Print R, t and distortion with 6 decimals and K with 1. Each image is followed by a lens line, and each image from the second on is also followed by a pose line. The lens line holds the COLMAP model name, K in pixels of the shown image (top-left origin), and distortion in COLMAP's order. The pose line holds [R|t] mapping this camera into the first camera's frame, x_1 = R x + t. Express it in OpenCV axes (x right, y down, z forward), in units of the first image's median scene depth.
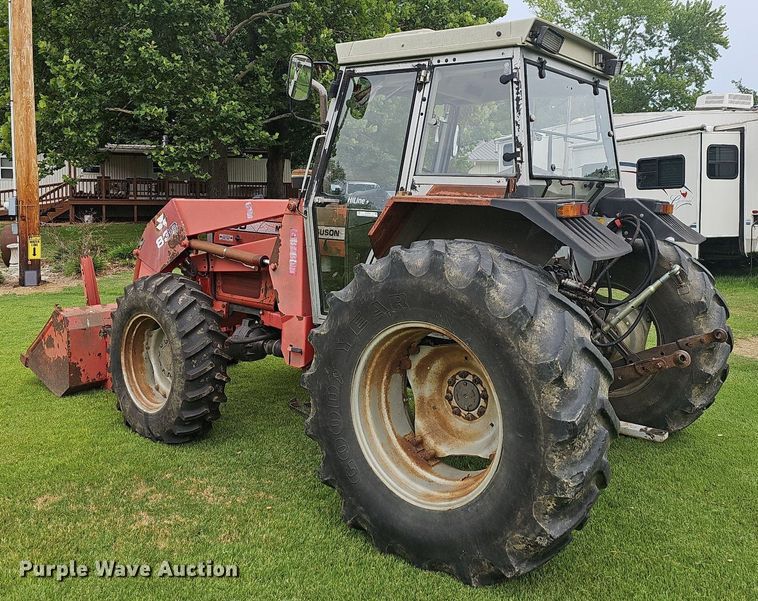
lens RADIAL K [[701.0, 0, 435.6], [0, 701.0, 241.2], [0, 0, 1]] dist [0.097421, -0.137708]
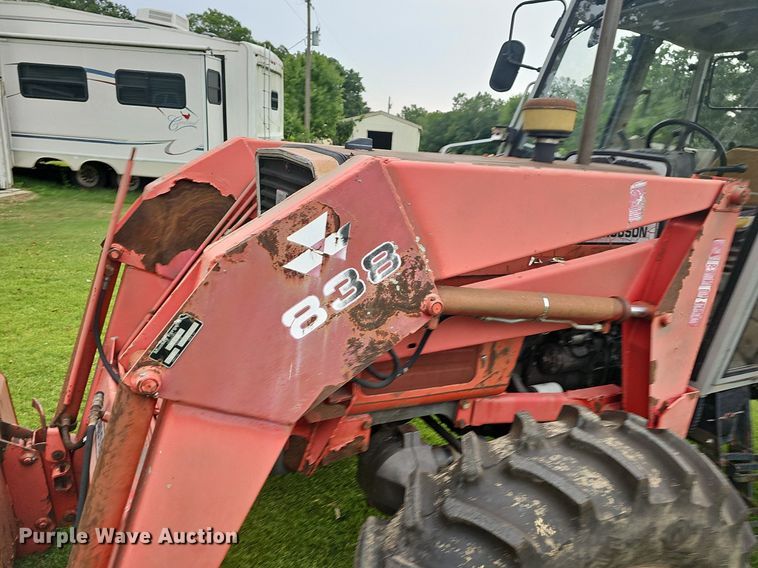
lens RADIAL K [[522.9, 0, 389.2], [0, 522.9, 285.0], [0, 0, 1]] dist [0.029100, -0.003875]
pose [[0.440409, -0.206643, 0.873693, -0.636225], [-0.032811, 0.968797, 0.245676, -0.070931], [-0.897198, -0.136865, 0.419886, 1.032333]]
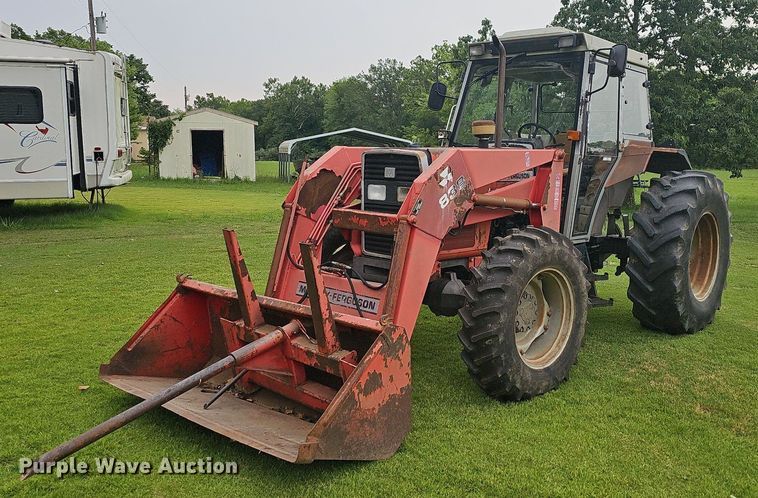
lens RADIAL K [[651.6, 0, 454.3], [0, 651.6, 207.7], [0, 0, 1]] dist [0.079781, -0.086972]
pose [[0.063770, -0.100319, 0.992910, -1.331445], [0.041641, 0.994336, 0.097788, -0.075849], [-0.997095, 0.035110, 0.067586, 1.088624]]
